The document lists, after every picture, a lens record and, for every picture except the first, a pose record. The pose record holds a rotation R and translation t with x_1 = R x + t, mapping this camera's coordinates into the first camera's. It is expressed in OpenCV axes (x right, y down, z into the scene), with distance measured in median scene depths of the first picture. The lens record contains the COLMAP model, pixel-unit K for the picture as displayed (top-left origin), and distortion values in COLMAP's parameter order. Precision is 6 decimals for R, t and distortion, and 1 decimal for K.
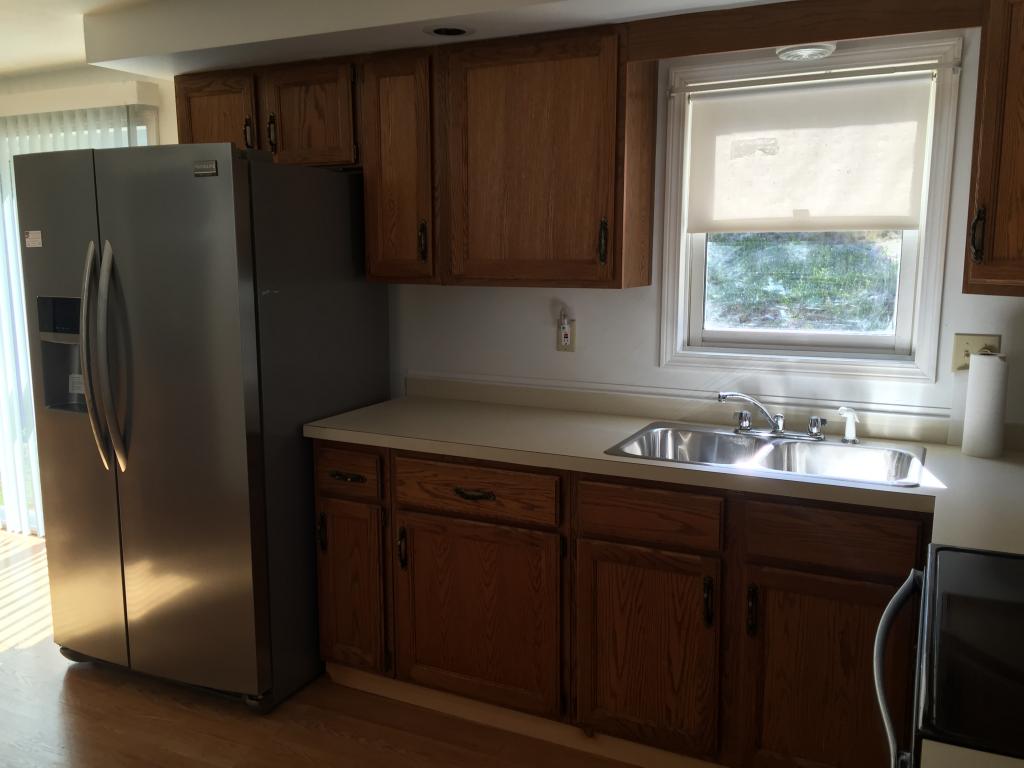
lens RADIAL K [[856.0, 0, 520.5], [0, 856.0, 382.9], [0, 0, 1]] dist [0.052815, -0.077981]
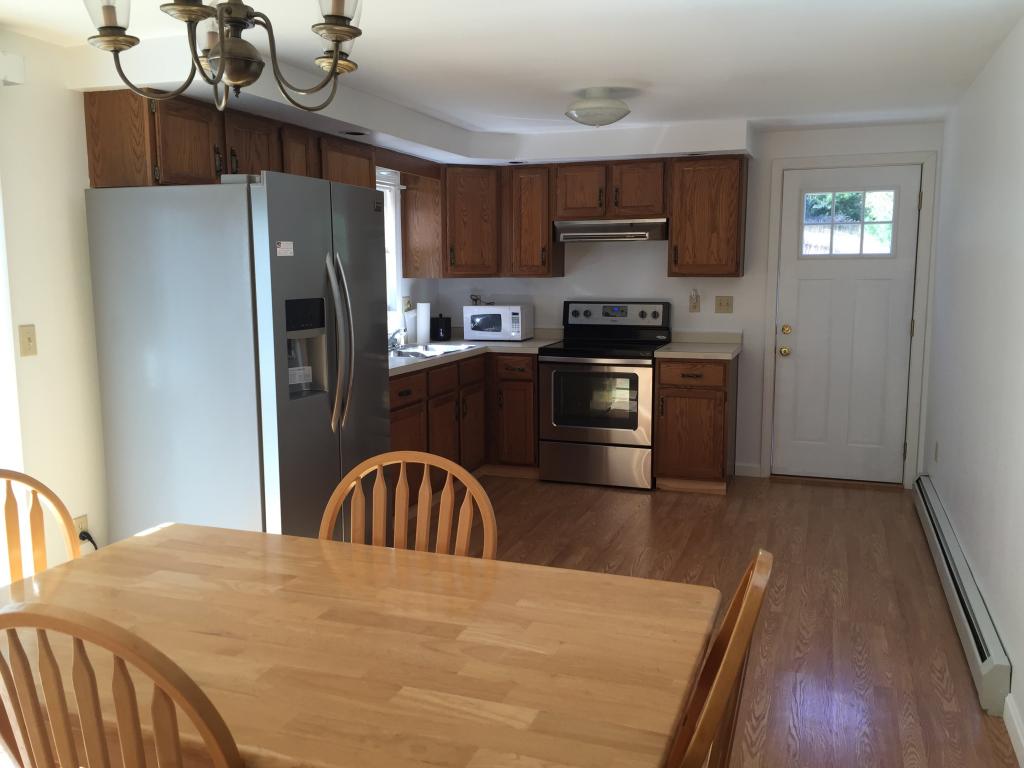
lens RADIAL K [[856.0, 0, 513.8], [0, 856.0, 384.9], [0, 0, 1]] dist [0.052815, -0.077981]
pose [[-0.100908, -0.136846, 0.985439, -1.670503], [0.148217, 0.977374, 0.150903, -0.113842], [-0.983793, 0.161286, -0.078342, 0.794018]]
